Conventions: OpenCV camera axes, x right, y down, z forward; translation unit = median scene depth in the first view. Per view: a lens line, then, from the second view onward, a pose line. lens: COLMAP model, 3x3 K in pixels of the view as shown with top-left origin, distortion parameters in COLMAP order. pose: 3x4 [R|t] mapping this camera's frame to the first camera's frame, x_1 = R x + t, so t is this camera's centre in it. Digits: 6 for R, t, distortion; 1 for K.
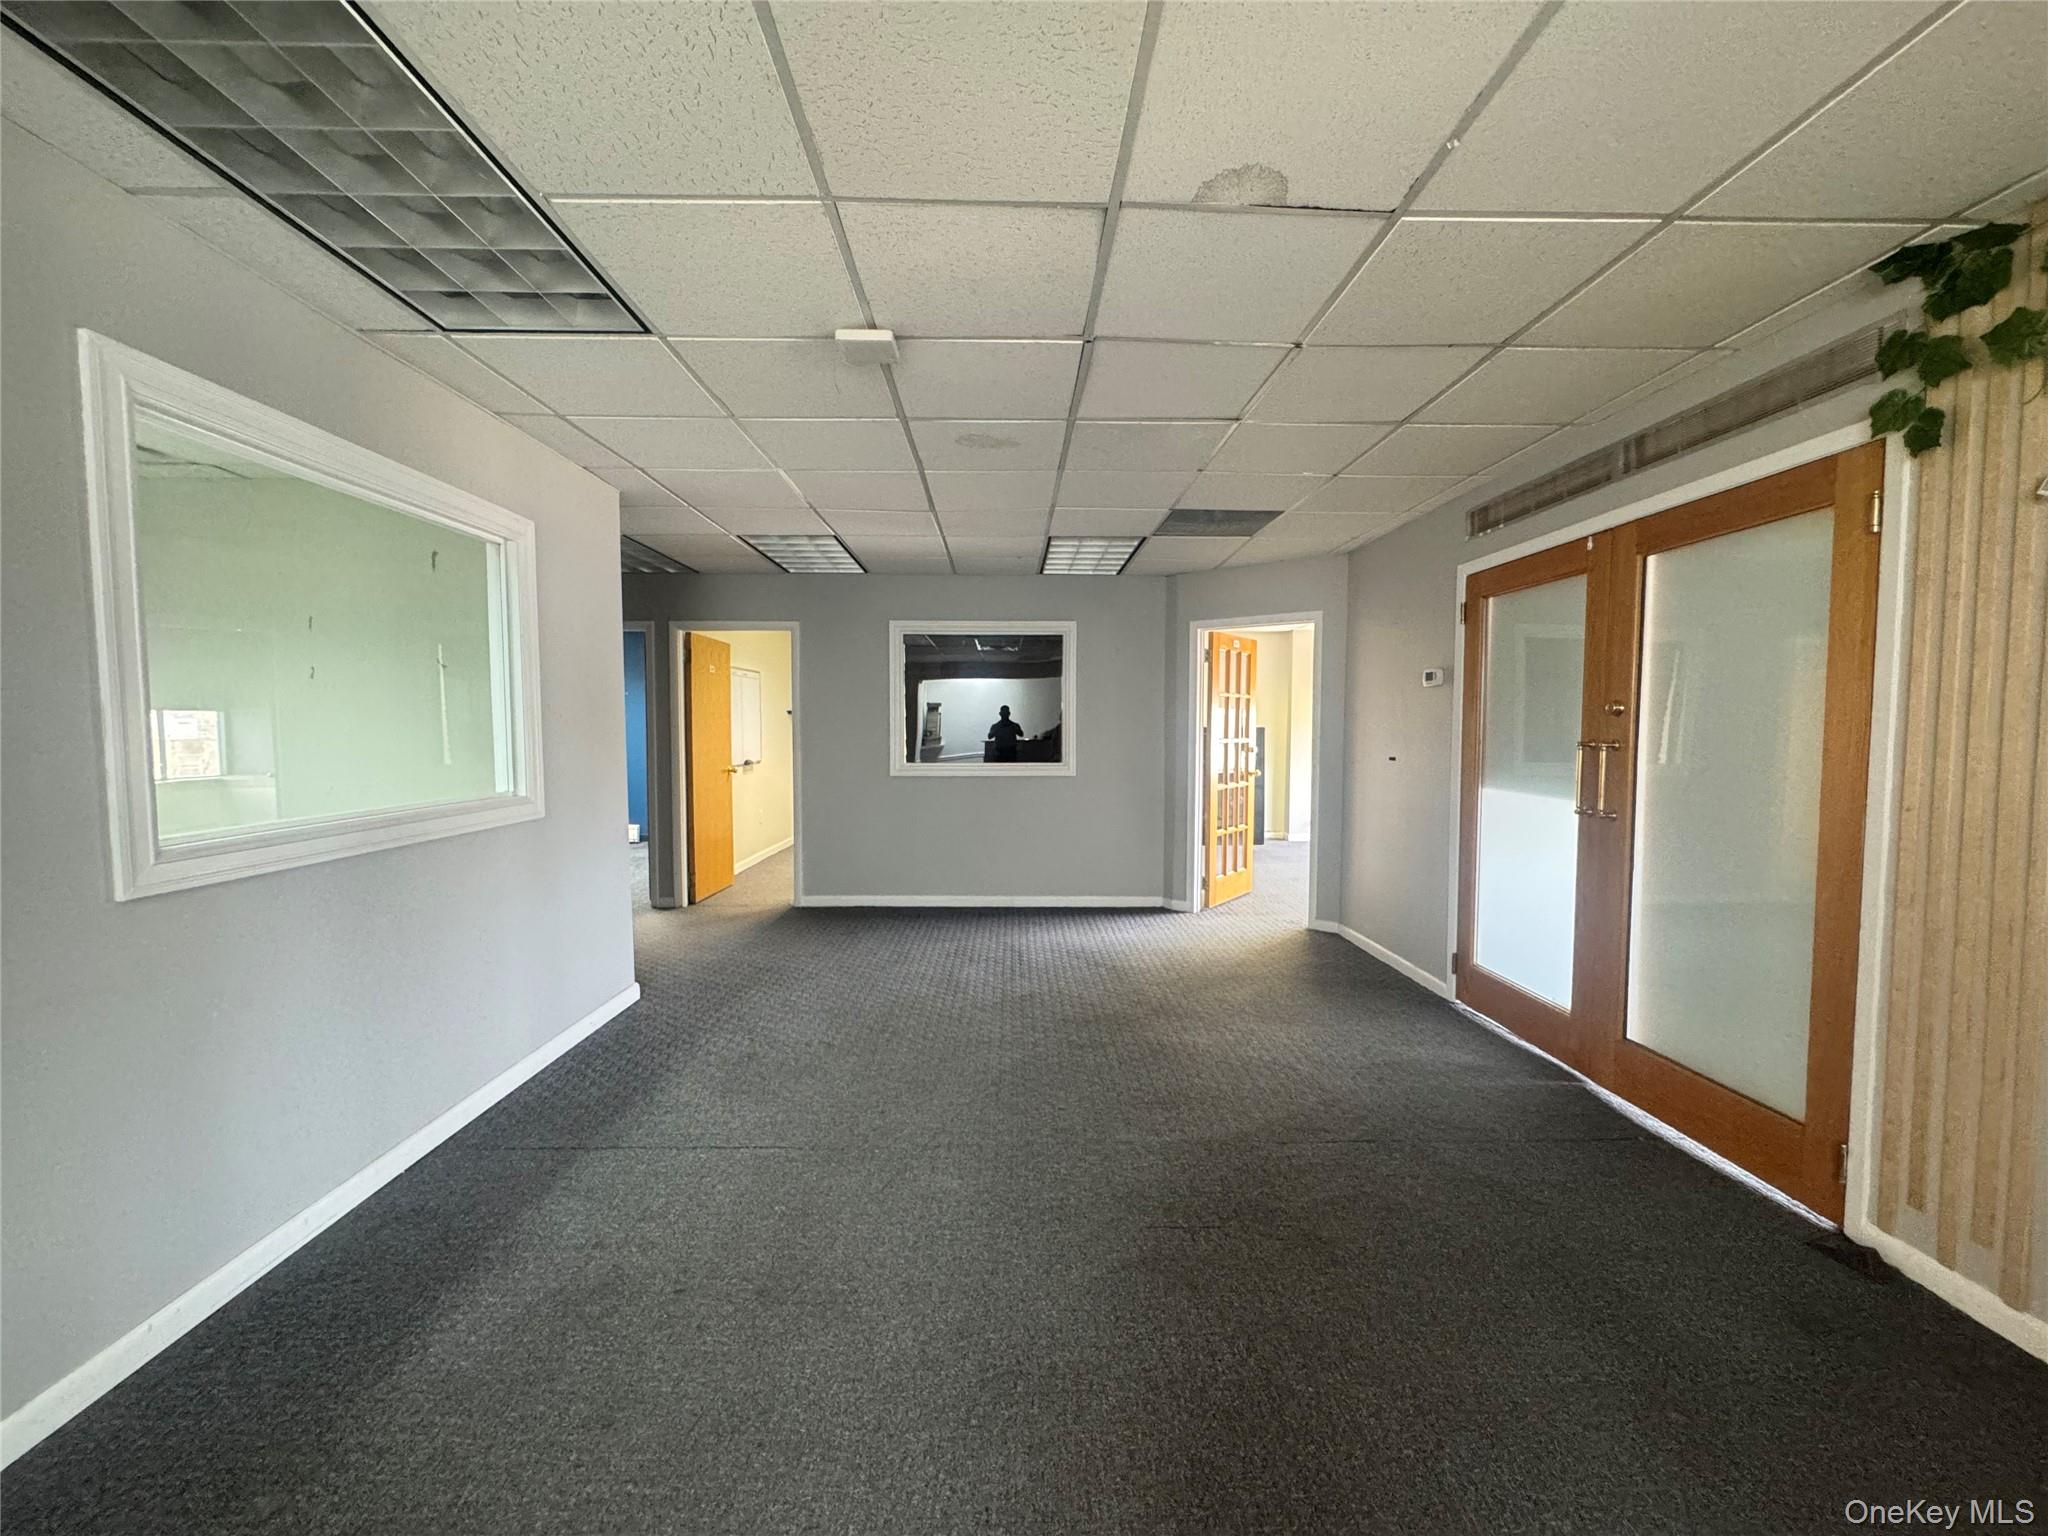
lens RADIAL K [[819.0, 0, 1027.3], [0, 819.0, 769.6], [0, 0, 1]] dist [-0.002576, -0.000214]
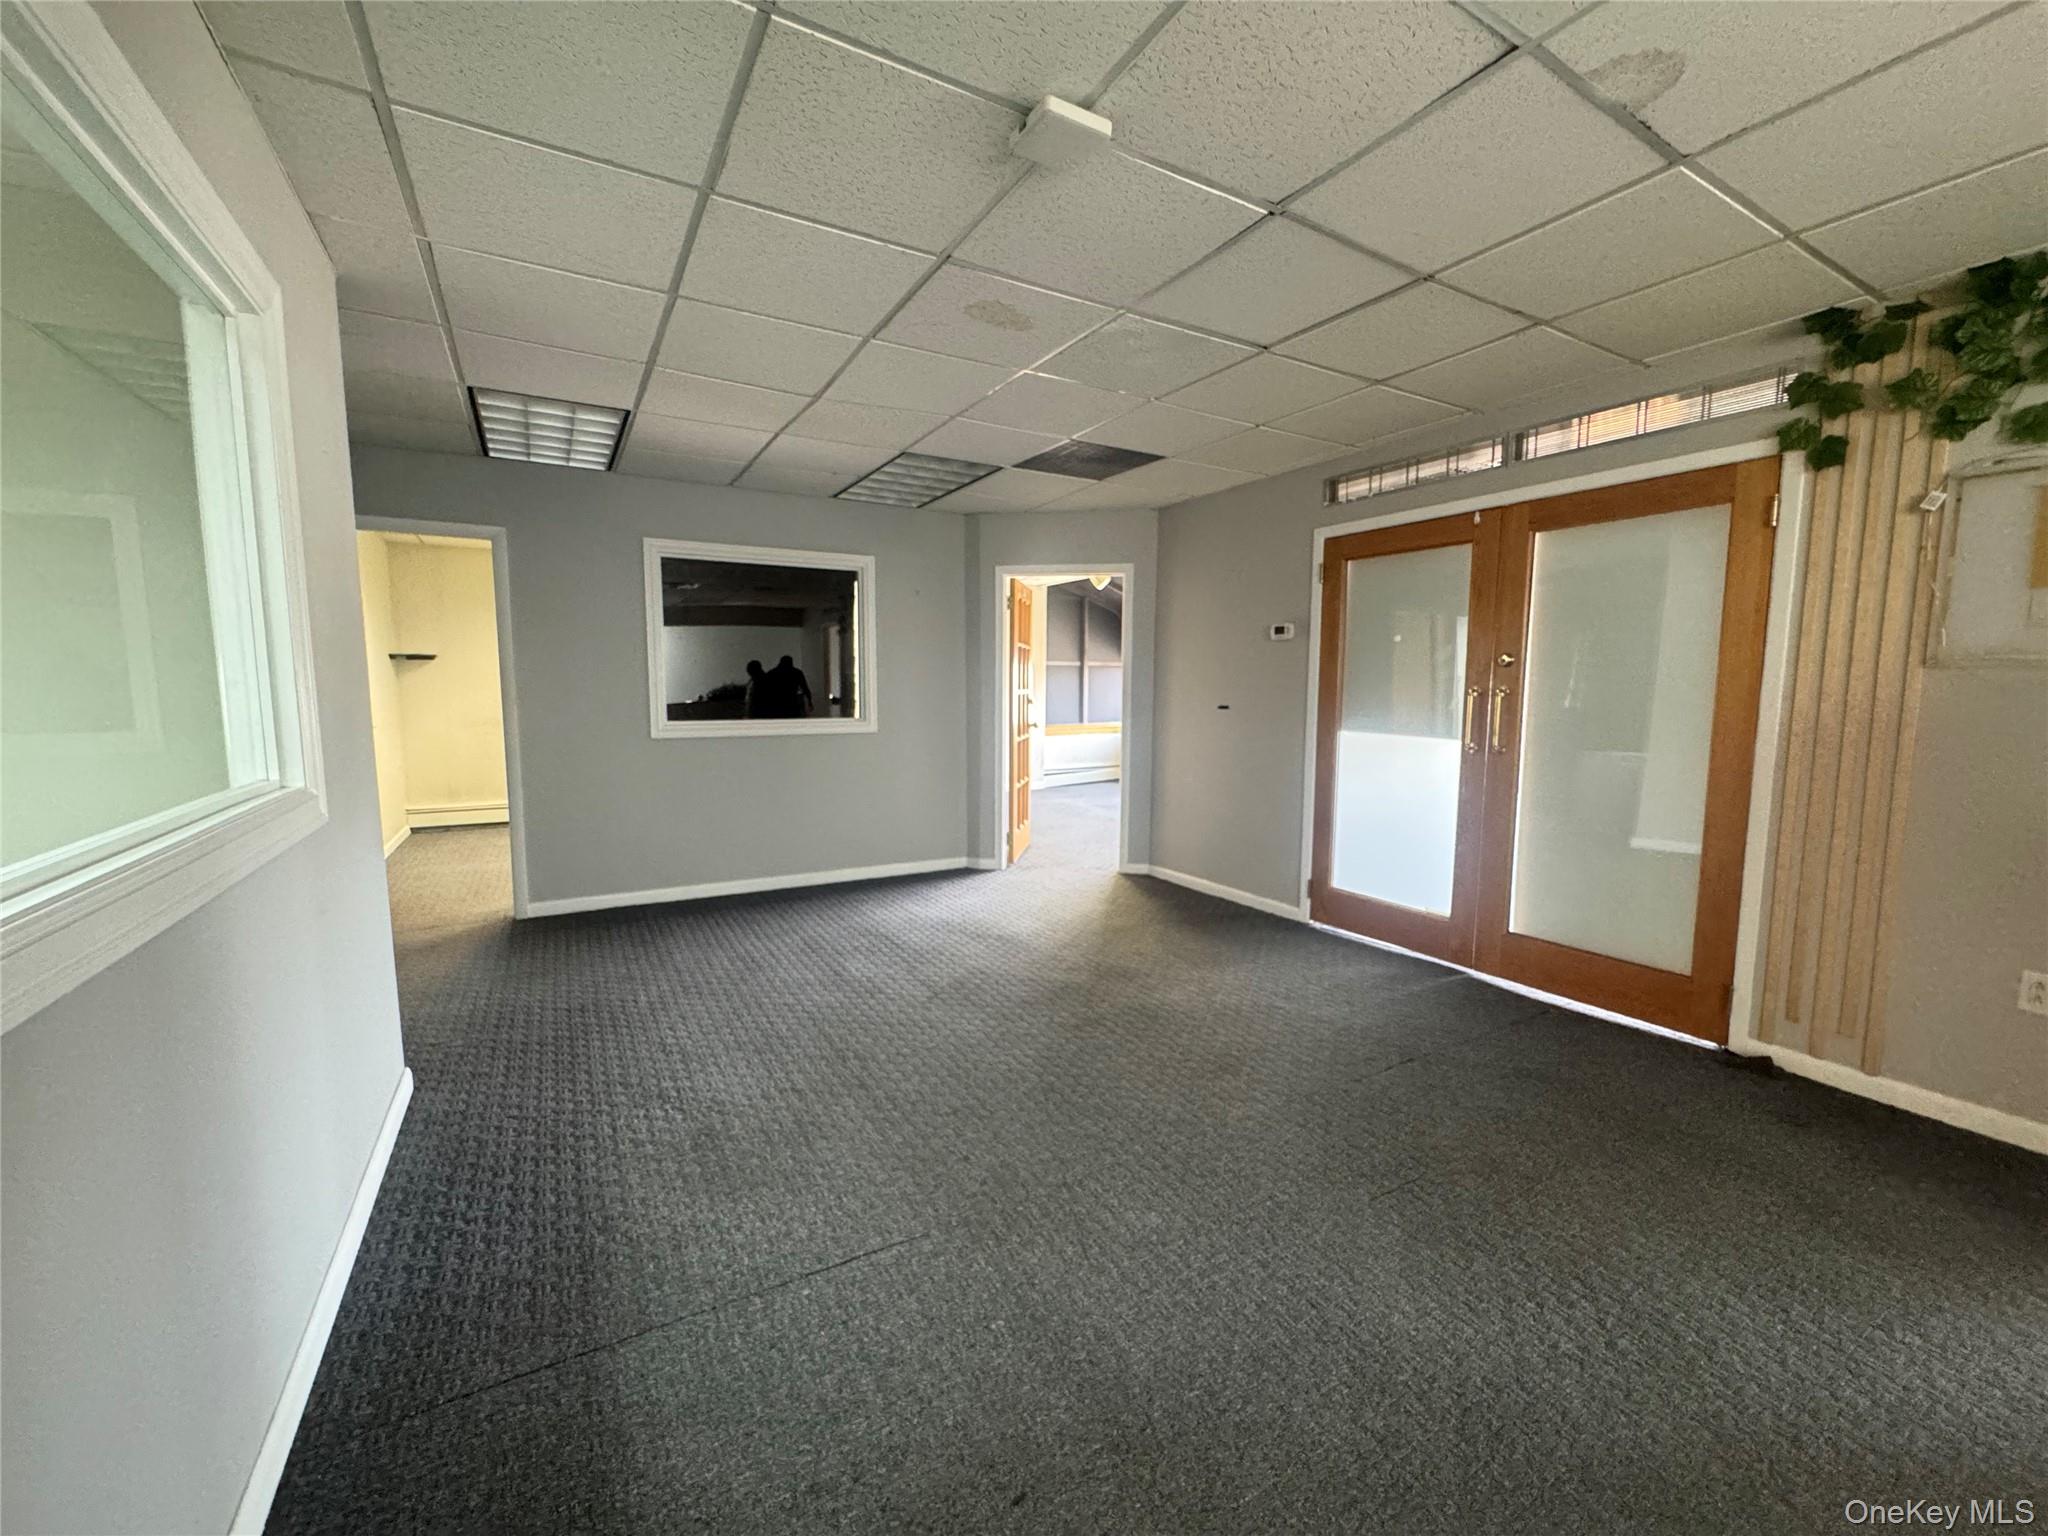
lens RADIAL K [[819.0, 0, 1027.3], [0, 819.0, 769.6], [0, 0, 1]] dist [-0.002576, -0.000214]
pose [[0.876807, -0.048193, 0.478421, -0.412347], [0.022212, 0.997962, 0.059820, -0.002176], [-0.480329, -0.041824, 0.876091, 0.249368]]
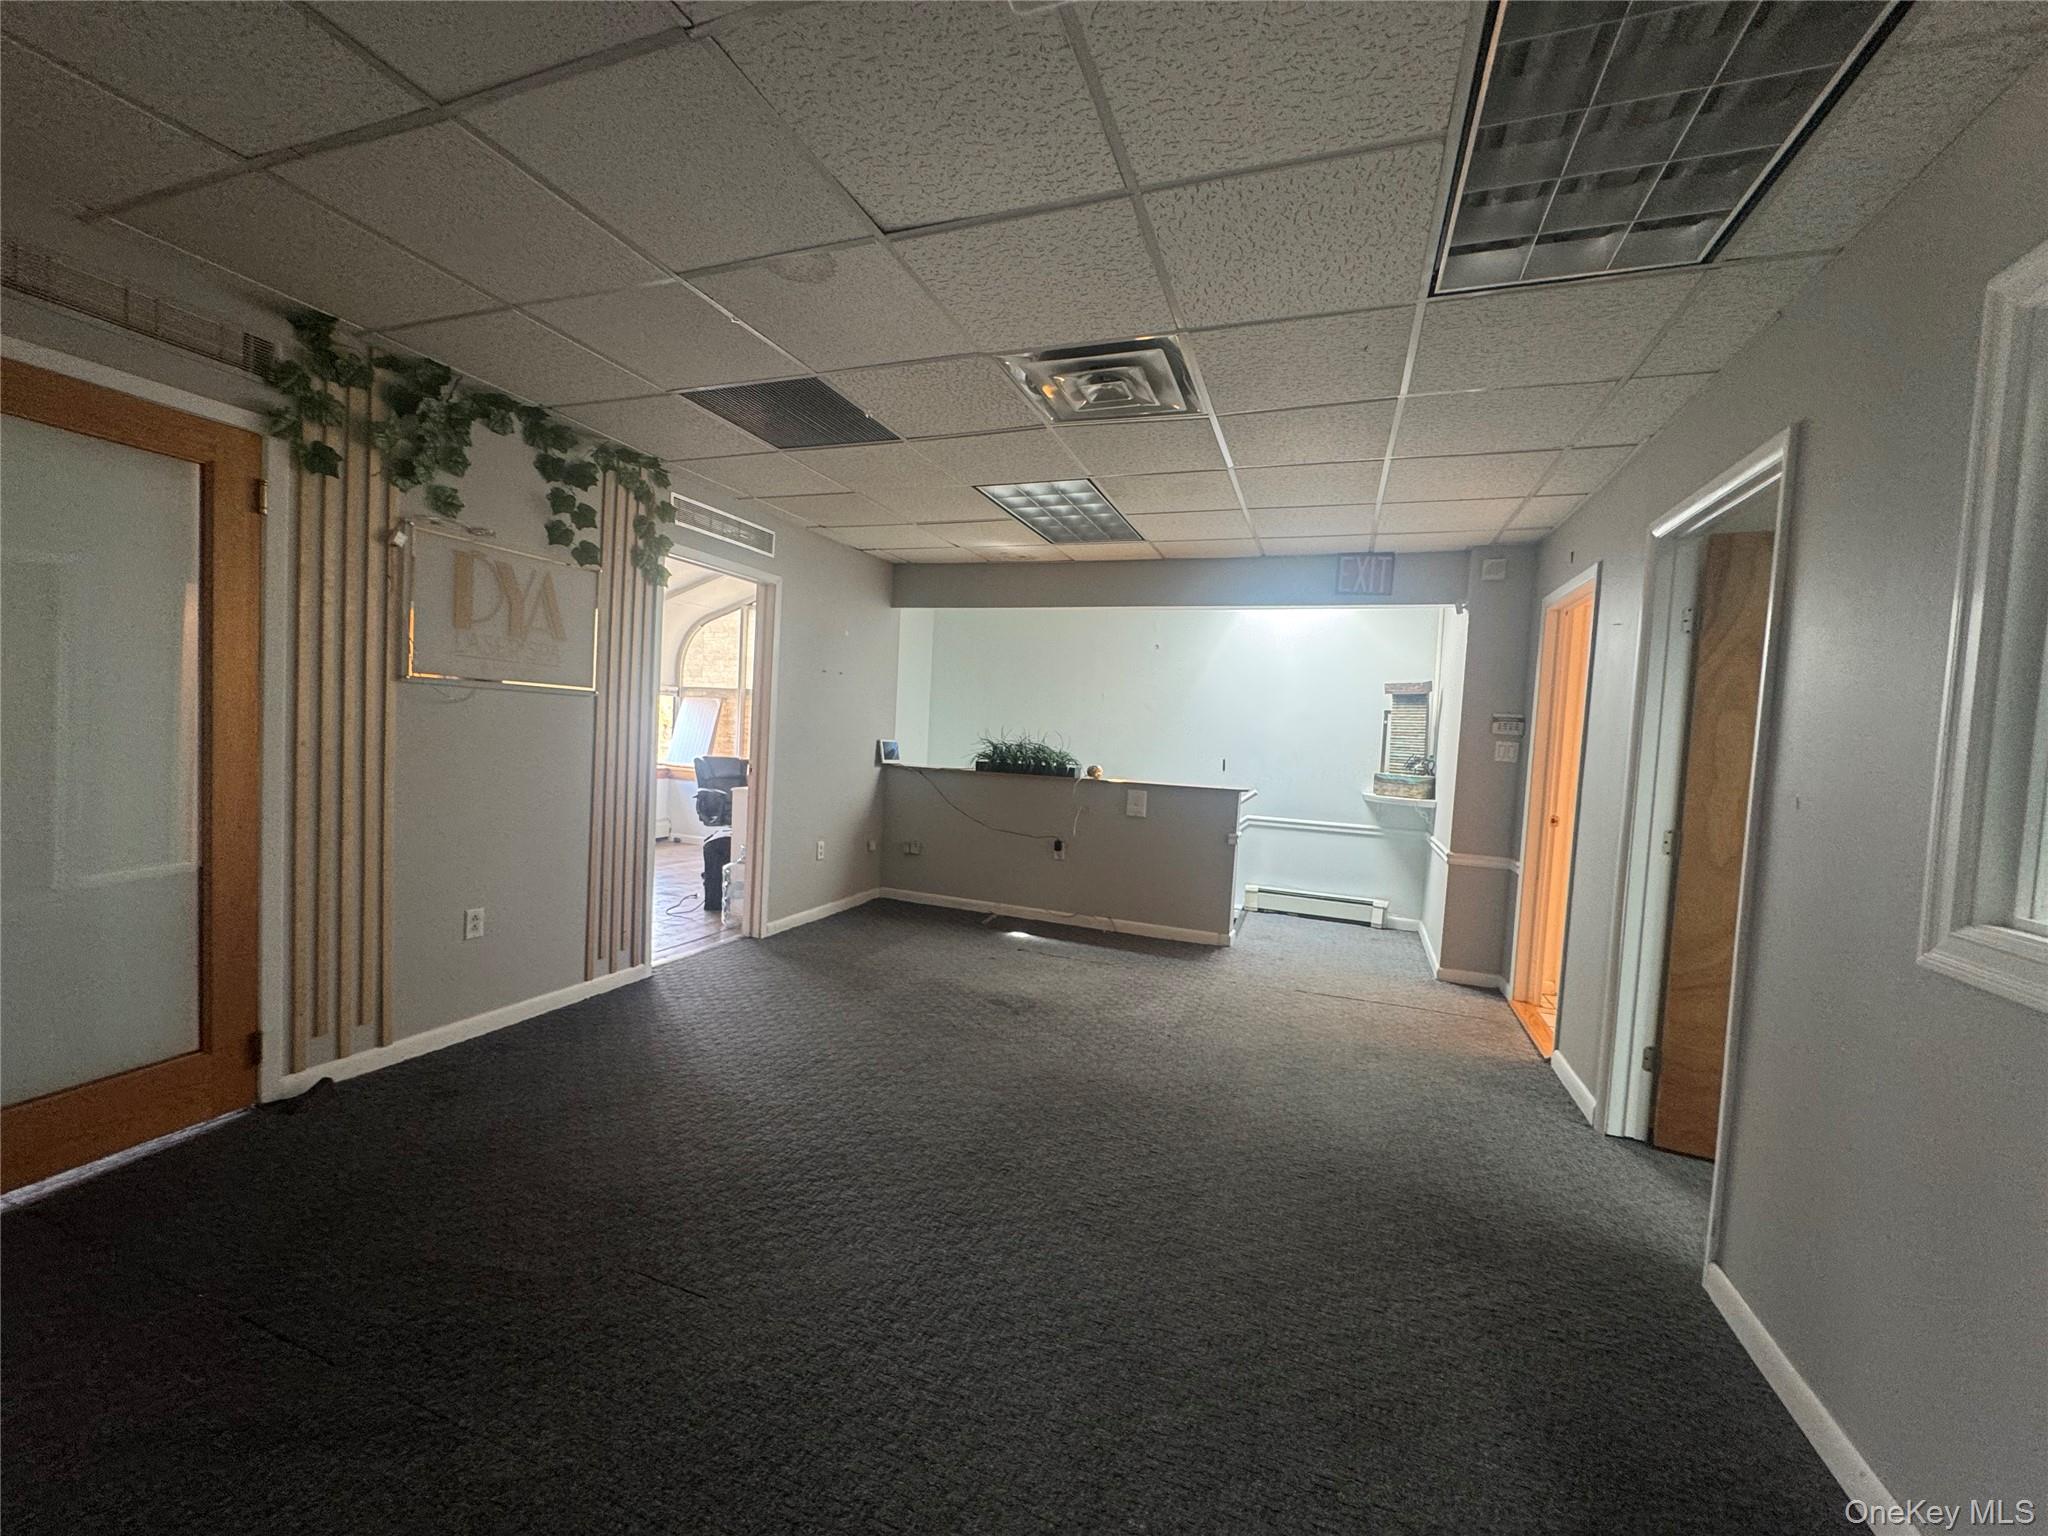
lens RADIAL K [[816.9, 0, 1016.0], [0, 816.9, 762.9], [0, 0, 1]] dist [-0.001152, -0.000087]
pose [[-0.922264, -0.067778, 0.380571, -0.275223], [-0.035520, 0.995202, 0.091163, -0.047476], [-0.384924, 0.070558, -0.920247, 1.042315]]
